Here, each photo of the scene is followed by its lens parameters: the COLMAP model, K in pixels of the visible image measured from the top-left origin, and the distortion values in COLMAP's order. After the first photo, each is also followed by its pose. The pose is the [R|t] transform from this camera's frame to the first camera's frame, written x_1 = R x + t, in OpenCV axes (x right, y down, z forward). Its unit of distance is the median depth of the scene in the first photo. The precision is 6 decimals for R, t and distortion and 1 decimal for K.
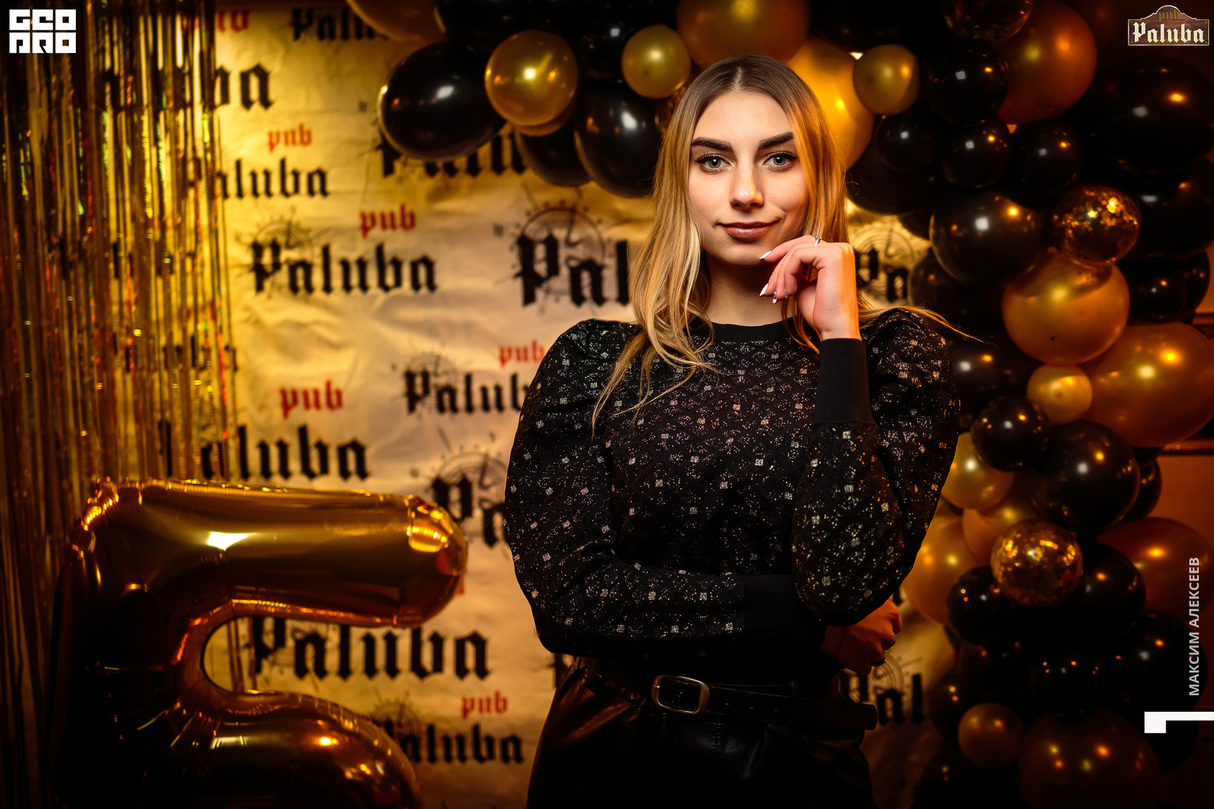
lens RADIAL K [[1410.5, 0, 679.2], [0, 1410.5, 404.0], [0, 0, 1]] dist [-0.029711, 0.000000]
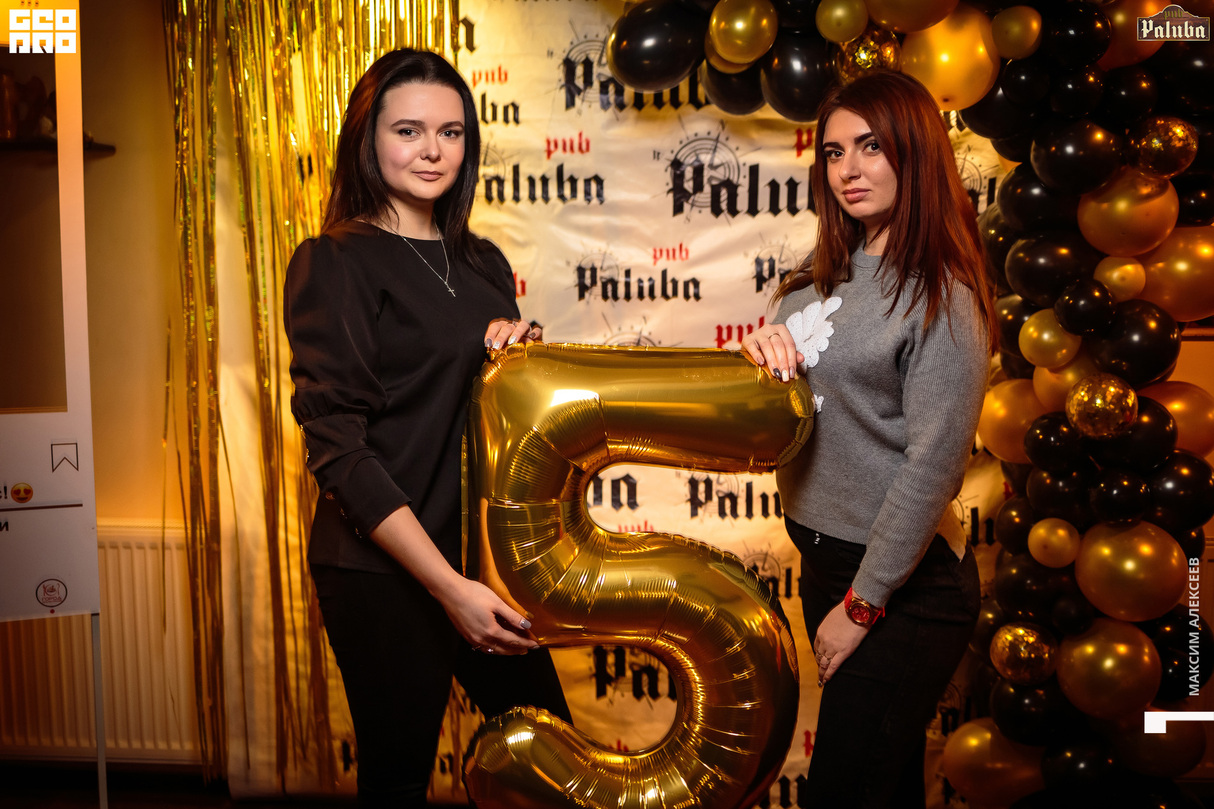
lens RADIAL K [[1260.1, 0, 621.7], [0, 1260.1, 409.1], [0, 0, 1]] dist [-0.041640, 0.000000]
pose [[0.999239, 0.011355, 0.037313, -0.197988], [-0.012560, 0.999402, 0.032201, 0.068599], [-0.036925, -0.032645, 0.998785, -0.131943]]
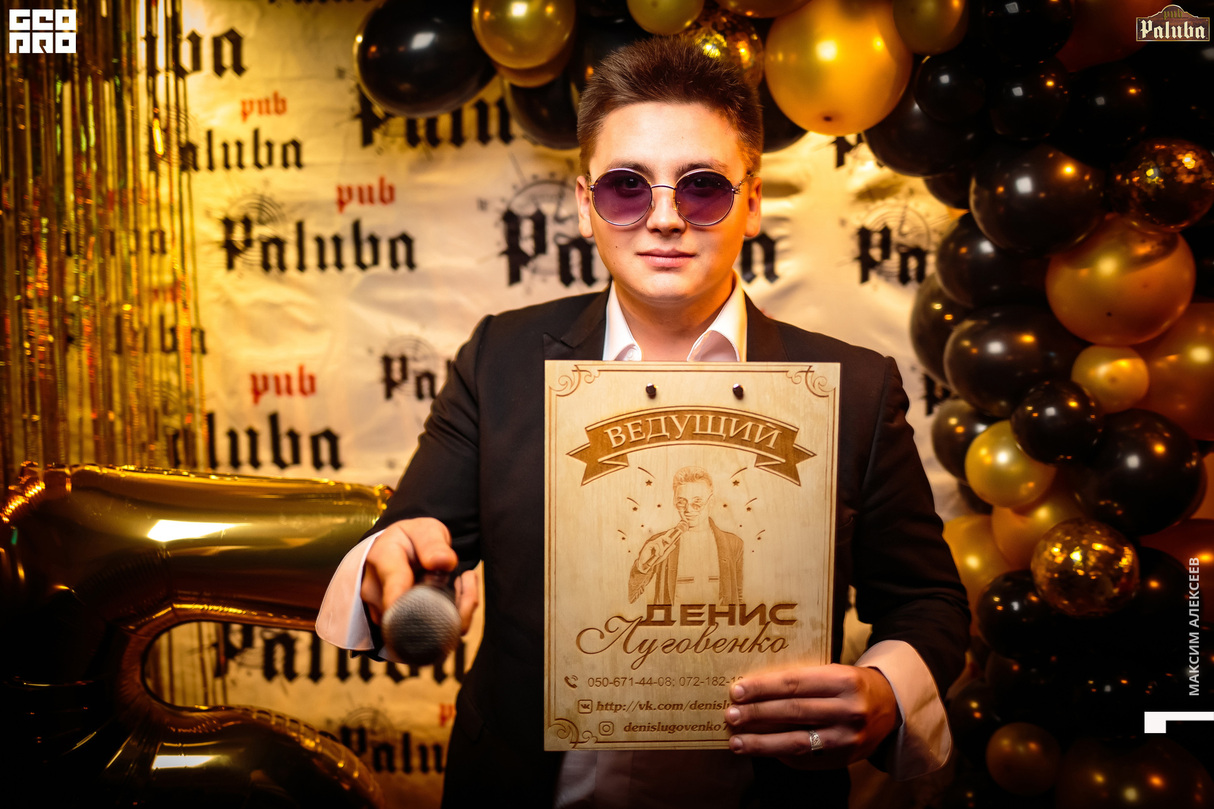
lens RADIAL K [[1260.1, 0, 614.9], [0, 1260.1, 394.0], [0, 0, 1]] dist [-0.041640, 0.000000]
pose [[0.999781, 0.008333, -0.019215, -0.023510], [-0.008604, 0.999864, -0.014055, 0.013229], [0.019096, 0.014218, 0.999717, 0.166647]]
